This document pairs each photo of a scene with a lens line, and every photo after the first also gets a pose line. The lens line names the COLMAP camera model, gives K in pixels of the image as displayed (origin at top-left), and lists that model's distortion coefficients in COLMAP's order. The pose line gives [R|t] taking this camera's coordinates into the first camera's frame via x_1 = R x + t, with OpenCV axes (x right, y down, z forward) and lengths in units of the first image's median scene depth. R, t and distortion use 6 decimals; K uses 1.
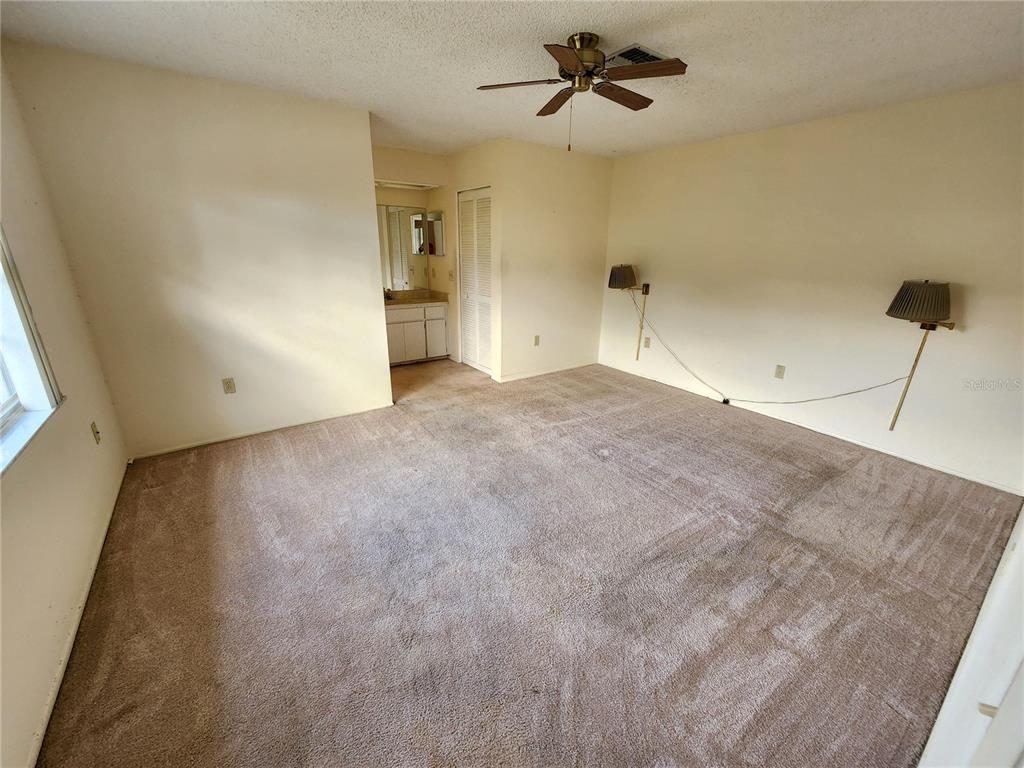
lens RADIAL K [[409.5, 0, 512.0], [0, 409.5, 384.0], [0, 0, 1]] dist [-0.000285, -0.000182]
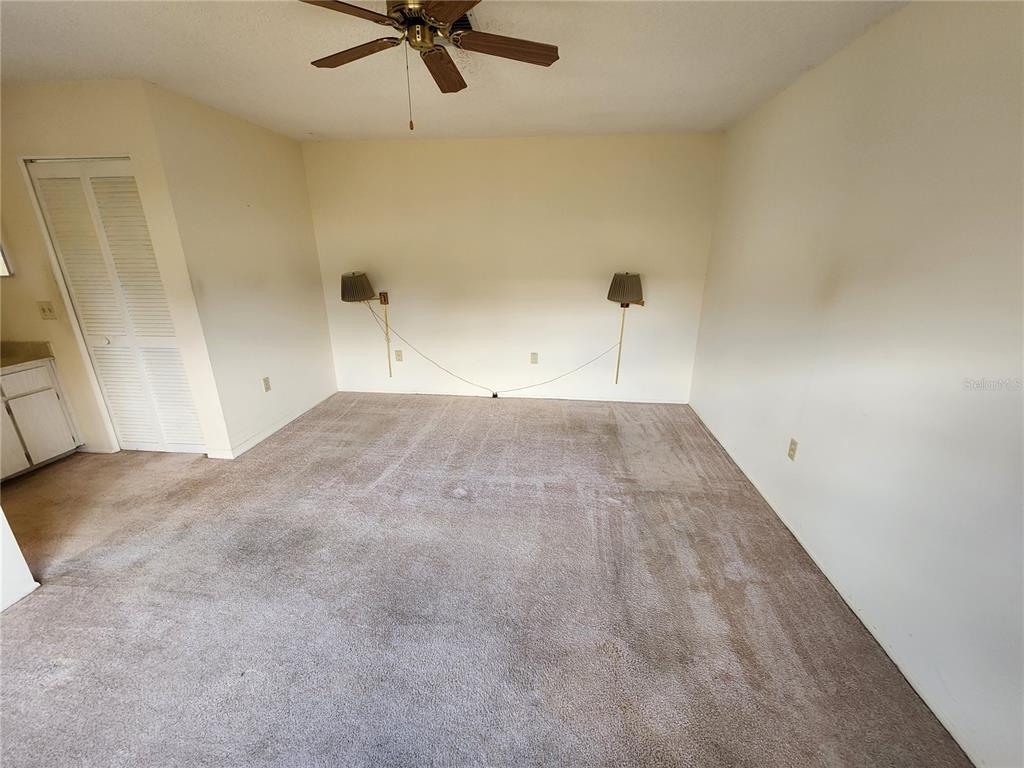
lens RADIAL K [[416.0, 0, 512.0], [0, 416.0, 384.0], [0, 0, 1]] dist [0.003709, -0.000155]
pose [[0.663898, -0.252261, 0.703991, -0.204362], [0.252397, 0.961735, 0.106596, -0.091900], [-0.703942, 0.106917, 0.702164, 0.219654]]
